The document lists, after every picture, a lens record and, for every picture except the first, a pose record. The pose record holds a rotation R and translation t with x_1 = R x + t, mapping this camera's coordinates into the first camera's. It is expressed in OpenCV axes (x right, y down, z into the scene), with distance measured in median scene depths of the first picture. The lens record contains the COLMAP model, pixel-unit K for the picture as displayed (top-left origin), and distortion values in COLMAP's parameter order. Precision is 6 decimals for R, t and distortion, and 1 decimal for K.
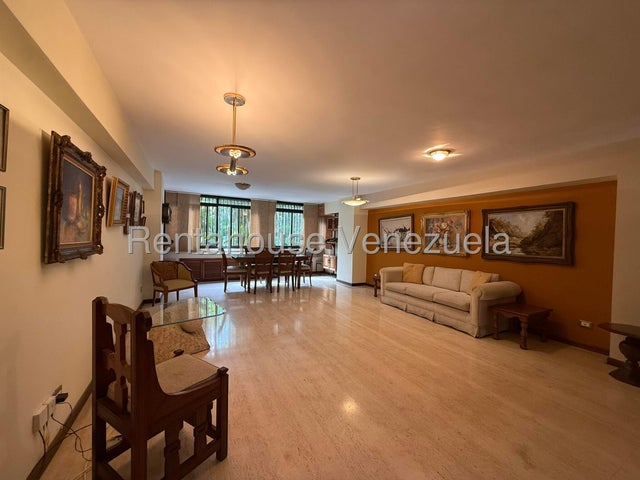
lens RADIAL K [[253.5, 0, 320.0], [0, 253.5, 240.0], [0, 0, 1]] dist [0.000922, 0.000003]
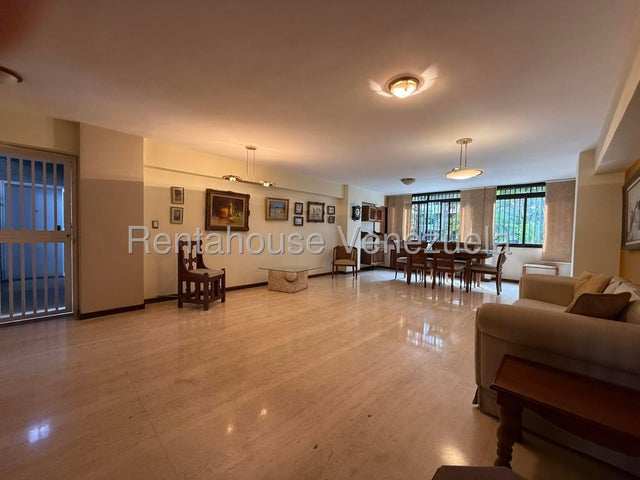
lens RADIAL K [[253.5, 0, 320.0], [0, 253.5, 240.0], [0, 0, 1]] dist [0.000922, 0.000003]
pose [[0.317771, 0.010879, -0.948105, 0.483371], [-0.028663, 0.999587, 0.001863, 0.033749], [0.947734, 0.026584, 0.317952, 0.268328]]
